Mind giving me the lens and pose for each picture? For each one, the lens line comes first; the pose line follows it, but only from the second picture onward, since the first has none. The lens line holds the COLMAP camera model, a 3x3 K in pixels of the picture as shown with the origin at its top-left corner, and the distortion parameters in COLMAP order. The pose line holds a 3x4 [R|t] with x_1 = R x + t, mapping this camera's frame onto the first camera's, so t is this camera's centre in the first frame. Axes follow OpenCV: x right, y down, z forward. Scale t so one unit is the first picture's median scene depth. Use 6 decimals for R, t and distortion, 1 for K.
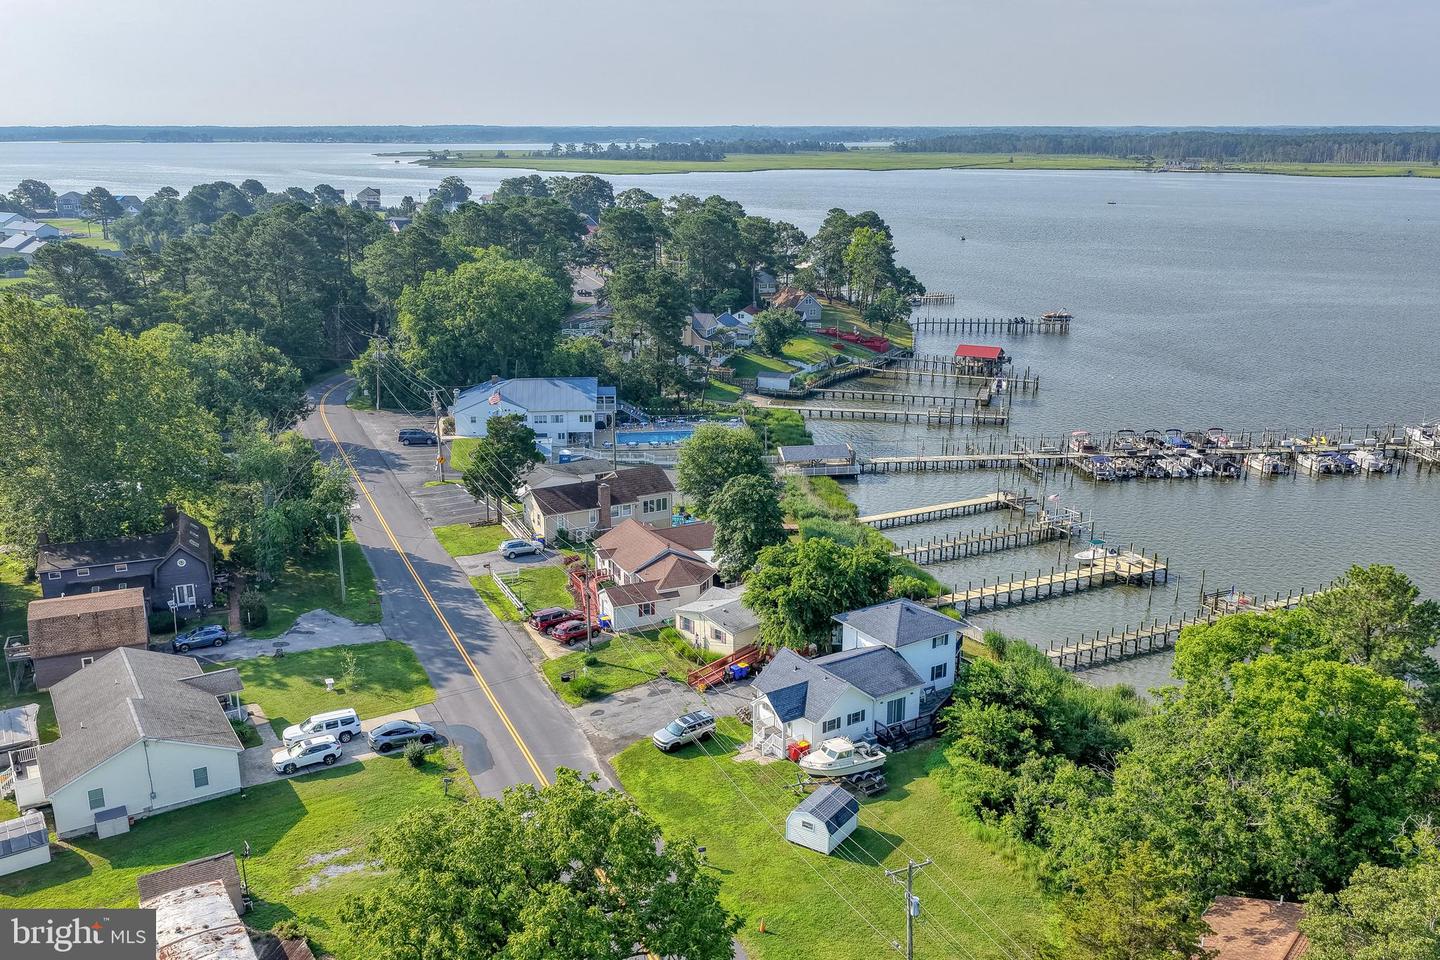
lens RADIAL K [[1268.9, 0, 720.0], [0, 1268.9, 480.0], [0, 0, 1]] dist [0.005731, 0.006374]
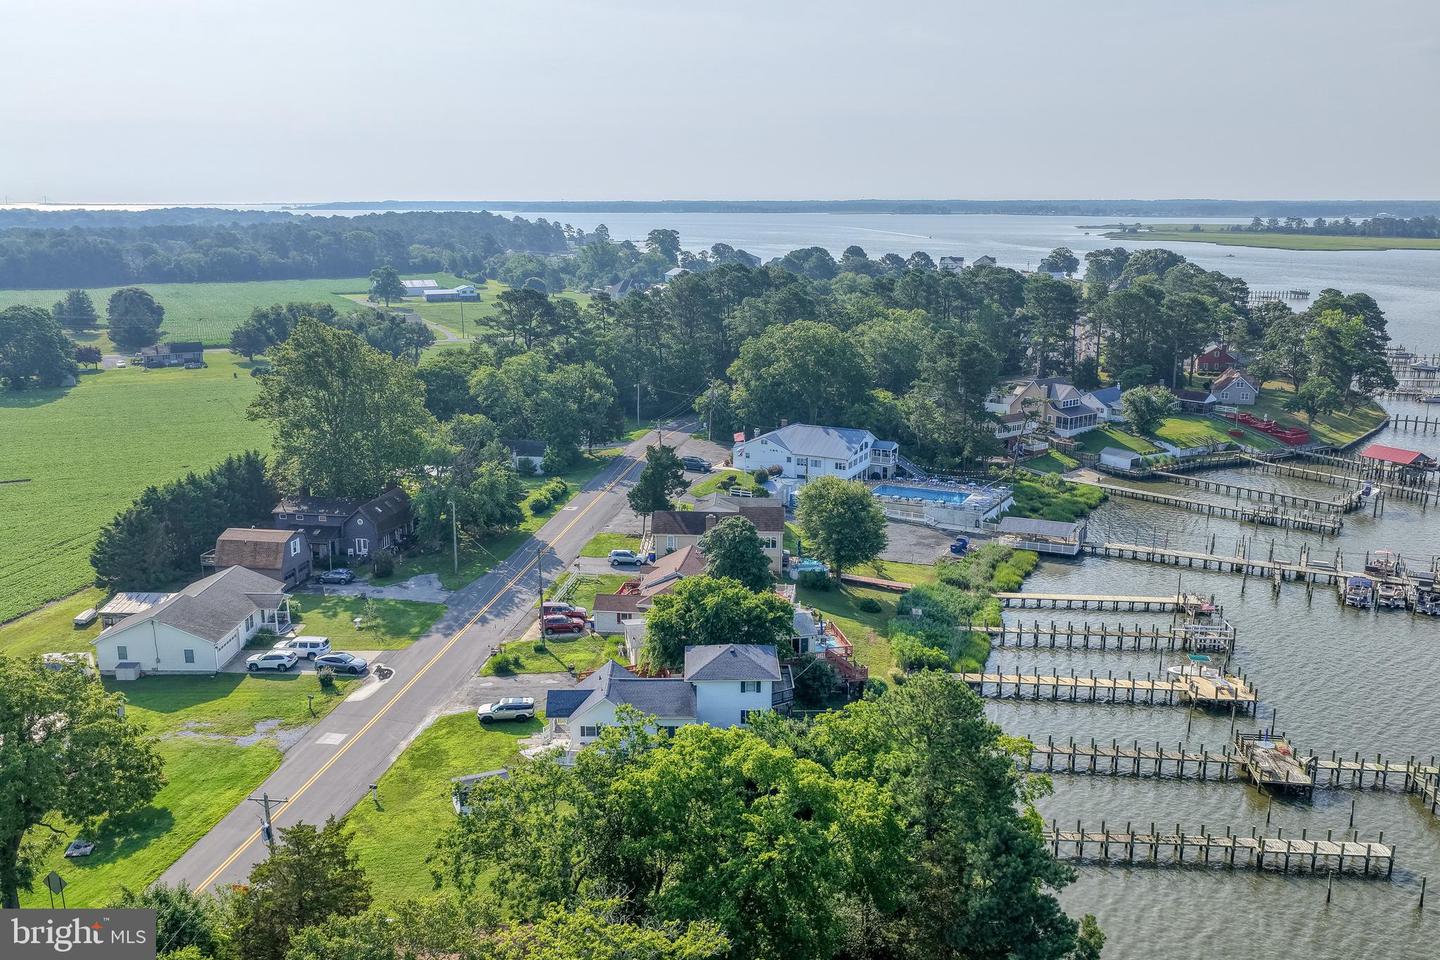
lens RADIAL K [[1214.3, 0, 720.0], [0, 1214.3, 480.0], [0, 0, 1]] dist [-0.011156, 0.035092]
pose [[0.842884, 0.122190, -0.524038, 0.269011], [-0.145691, 0.989323, -0.003655, -0.013929], [0.517996, 0.079429, 0.851687, 0.050926]]
